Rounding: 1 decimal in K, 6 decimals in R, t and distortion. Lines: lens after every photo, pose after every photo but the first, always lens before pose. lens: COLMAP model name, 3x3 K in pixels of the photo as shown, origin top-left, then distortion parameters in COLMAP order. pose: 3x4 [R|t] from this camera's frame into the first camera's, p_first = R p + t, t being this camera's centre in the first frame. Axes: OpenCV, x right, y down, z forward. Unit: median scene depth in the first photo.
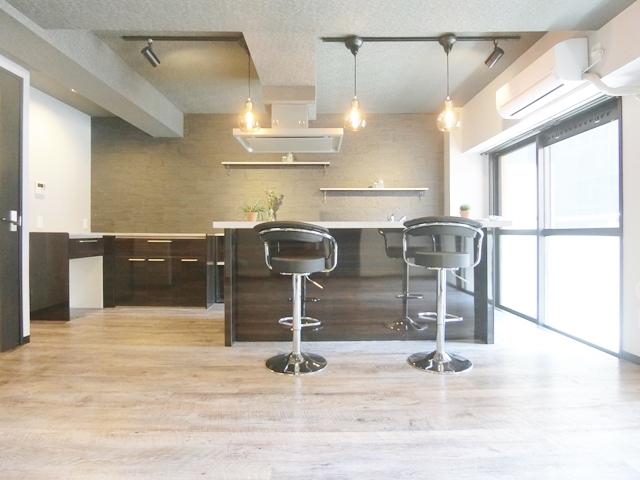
lens RADIAL K [[350.8, 0, 320.2], [0, 350.8, 236.4], [0, 0, 1]] dist [-0.026847, -0.000219]
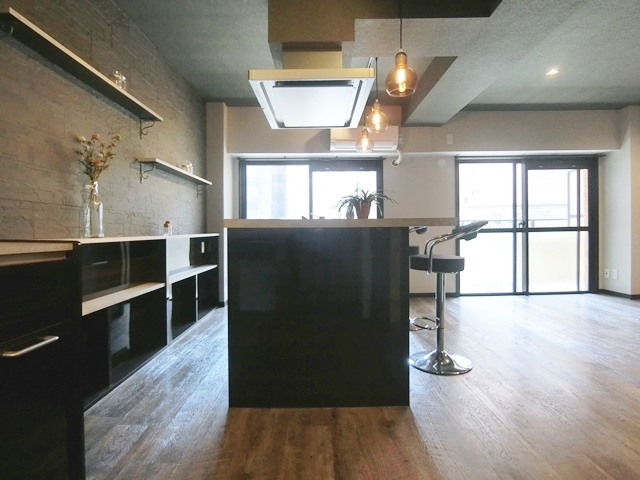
lens RADIAL K [[350.8, 0, 320.2], [0, 350.8, 236.4], [0, 0, 1]] dist [-0.026847, -0.000219]
pose [[0.003291, -0.015962, 0.999867, -0.594130], [0.010218, 0.999821, 0.015928, -0.012611], [-0.999942, 0.010164, 0.003454, 0.741095]]
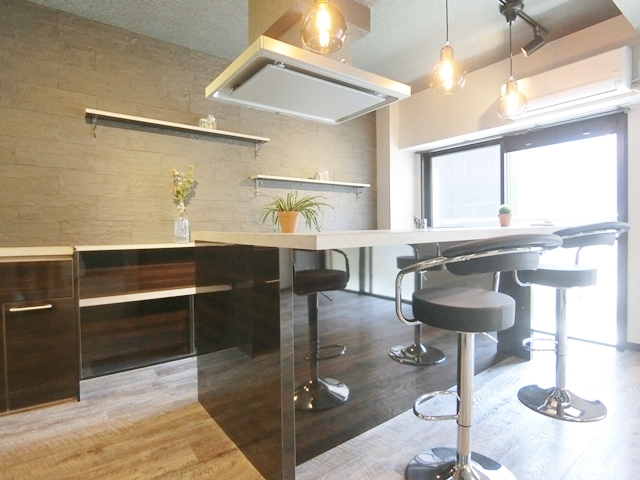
lens RADIAL K [[350.8, 0, 320.2], [0, 350.8, 236.4], [0, 0, 1]] dist [-0.026847, -0.000219]
pose [[0.804668, -0.020450, 0.593372, -0.318637], [0.015561, 0.999790, 0.013354, -0.023757], [-0.593521, -0.001512, 0.804817, 0.385840]]
